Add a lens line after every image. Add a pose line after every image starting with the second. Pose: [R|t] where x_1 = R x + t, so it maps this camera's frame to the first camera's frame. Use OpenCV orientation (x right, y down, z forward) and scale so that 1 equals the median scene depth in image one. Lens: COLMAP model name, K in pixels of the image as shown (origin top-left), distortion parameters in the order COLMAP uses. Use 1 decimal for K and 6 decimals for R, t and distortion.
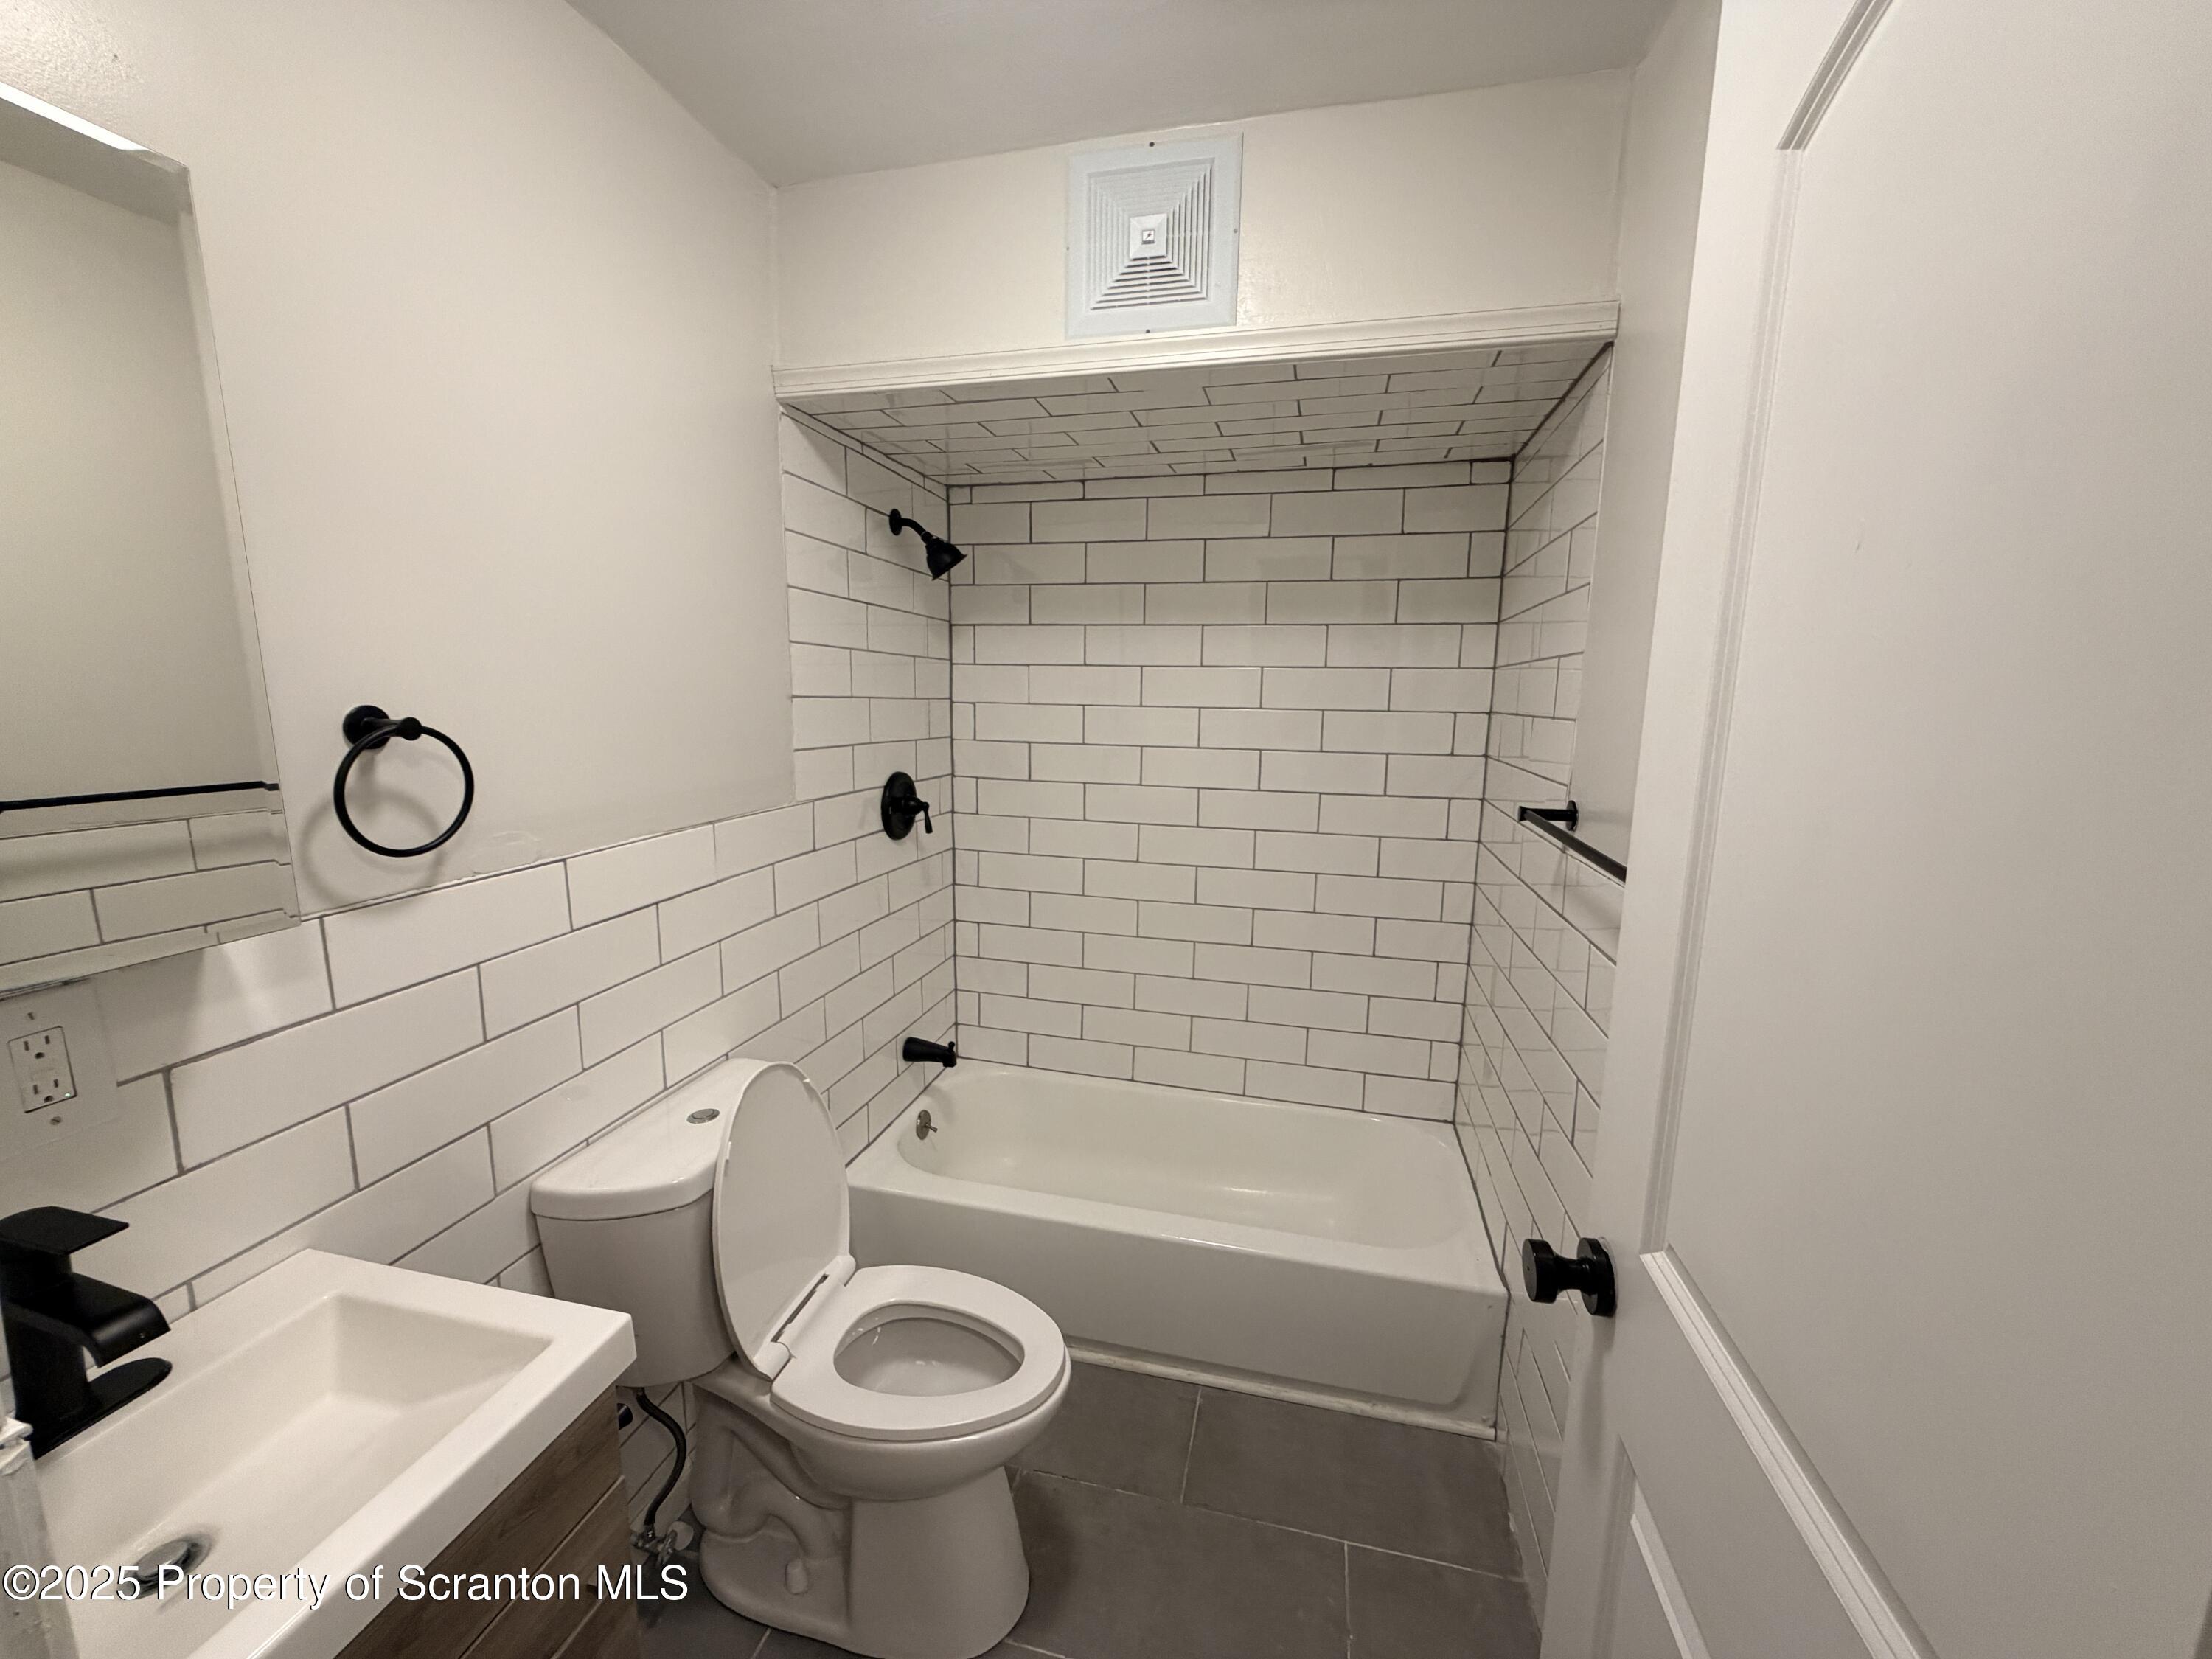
lens RADIAL K [[876.2, 0, 1098.5], [0, 876.2, 830.4], [0, 0, 1]] dist [0.001796, -0.000775]
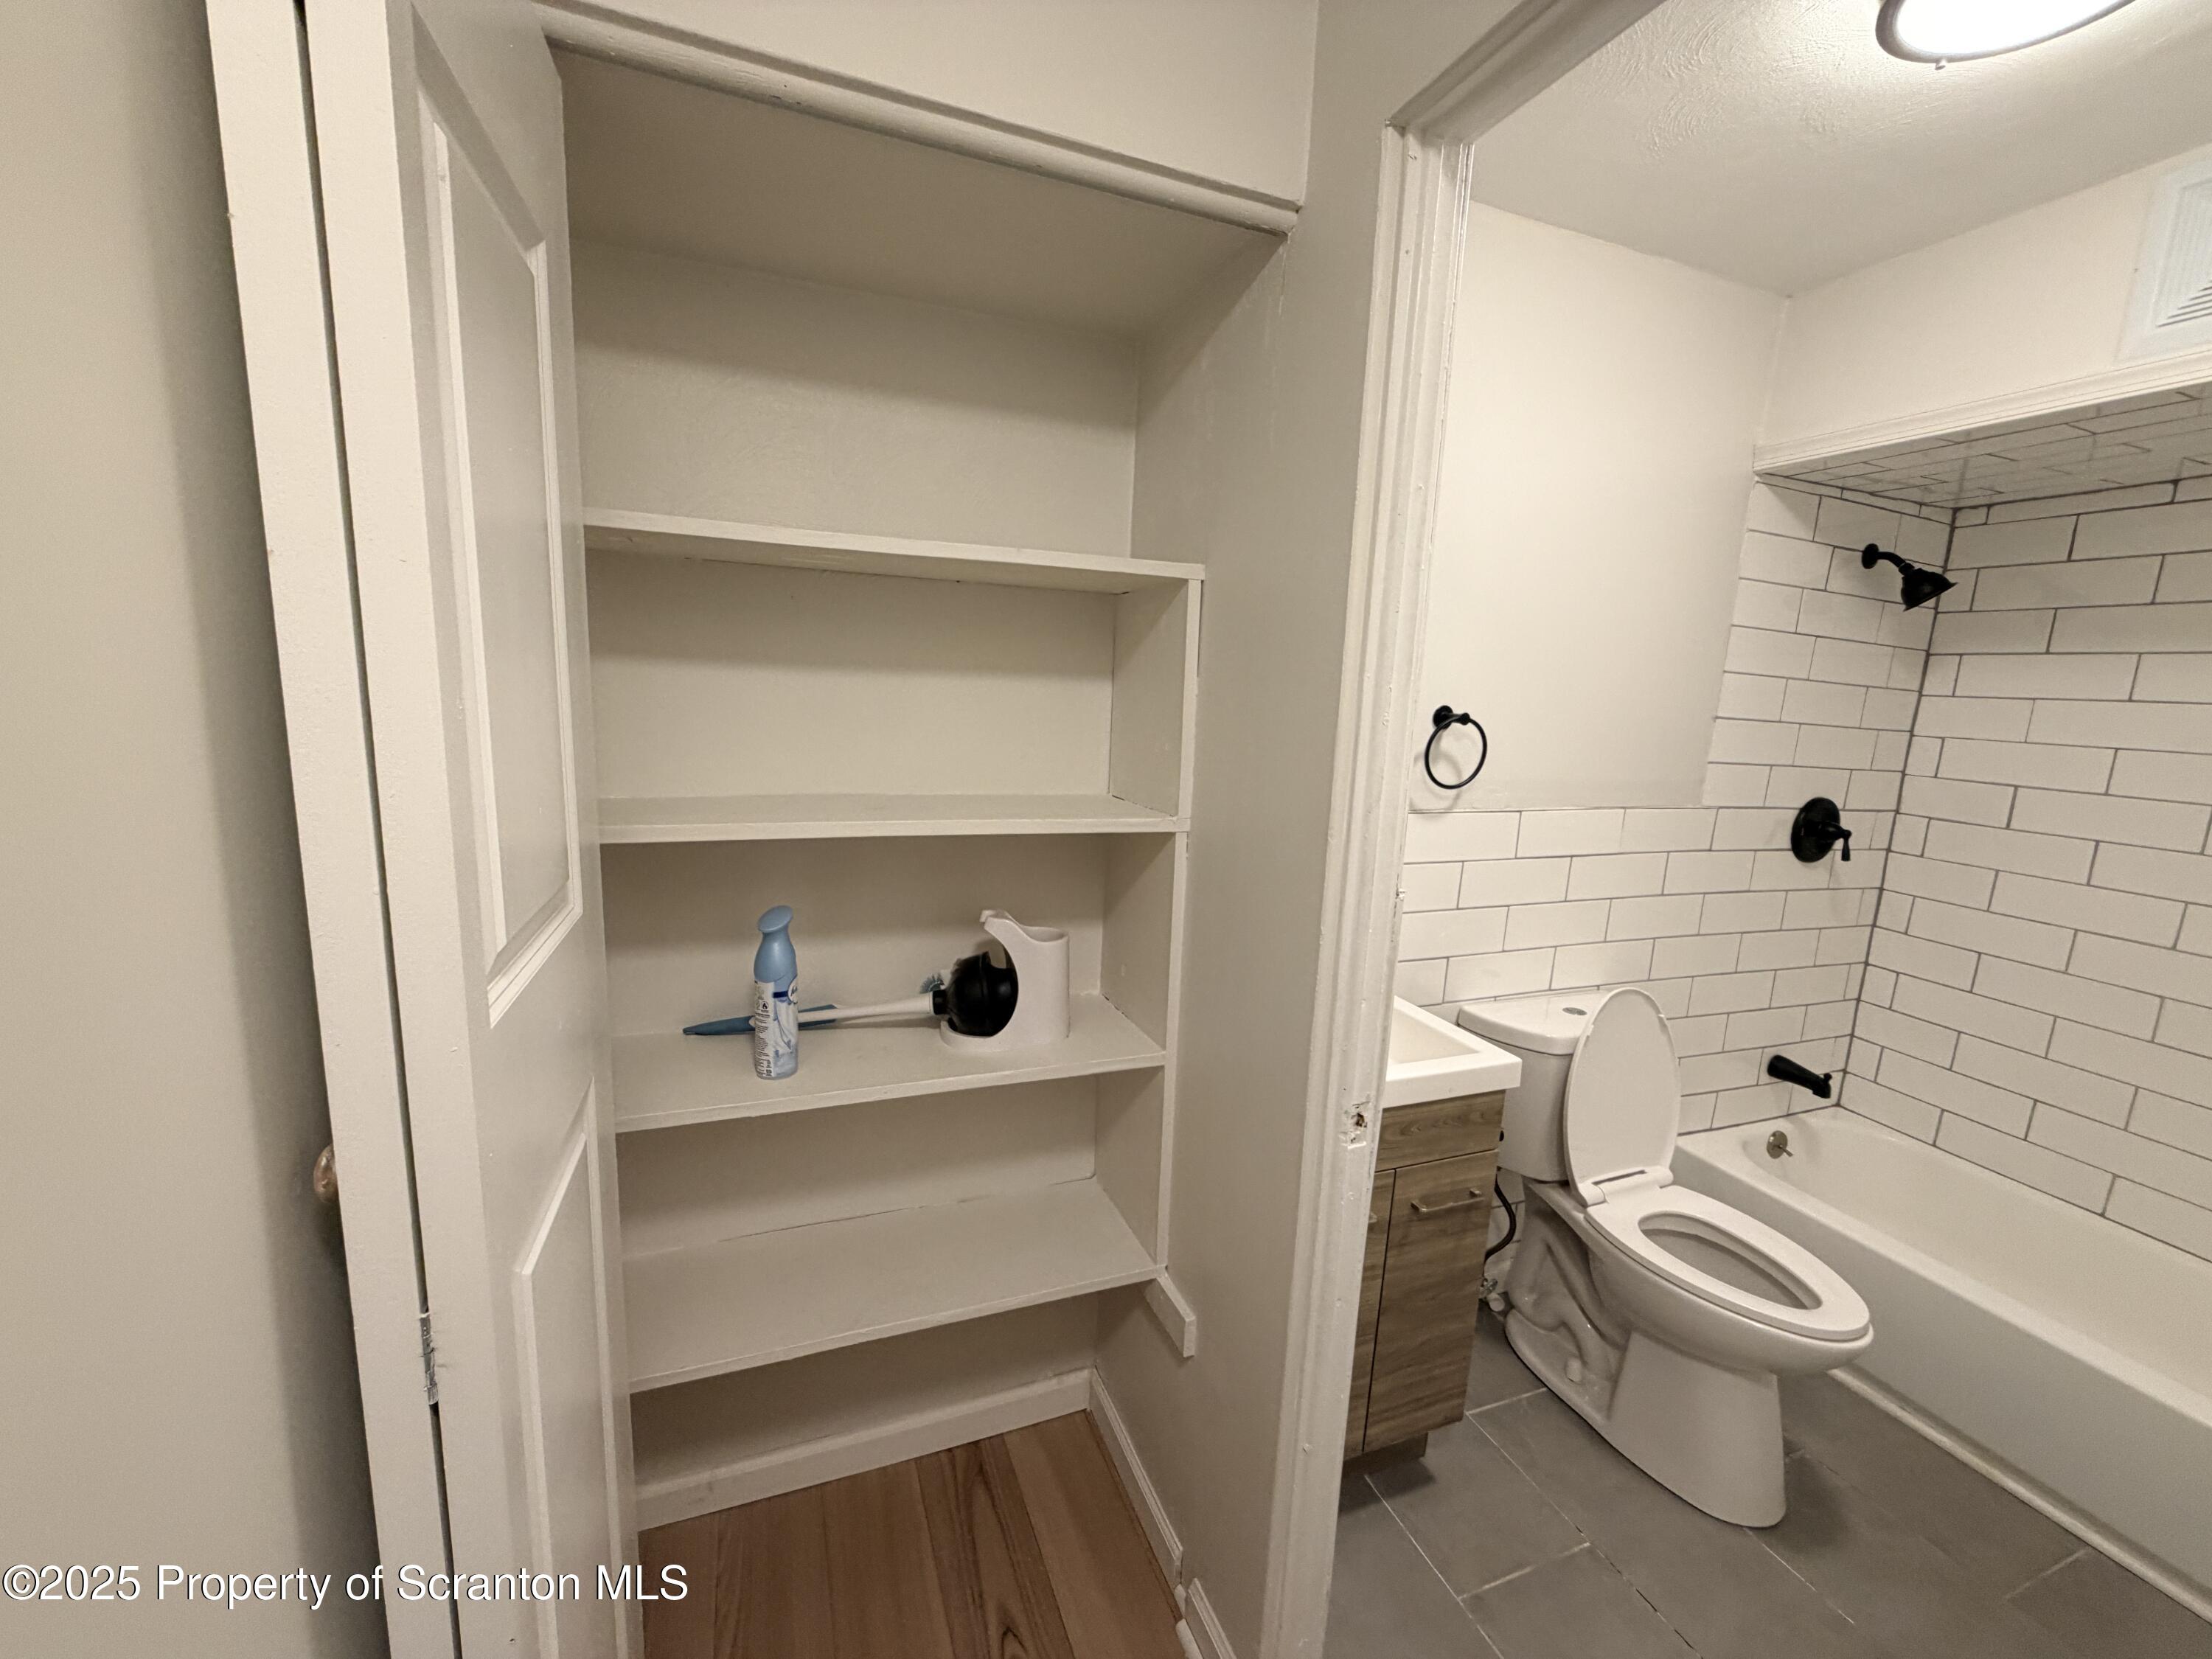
lens RADIAL K [[876.2, 0, 1104.2], [0, 876.2, 824.8], [0, 0, 1]] dist [0.001796, -0.000775]
pose [[0.575737, 0.147925, -0.804142, 0.144566], [-0.176190, 0.982838, 0.054651, 0.068648], [0.798426, 0.110217, 0.591919, -0.336798]]
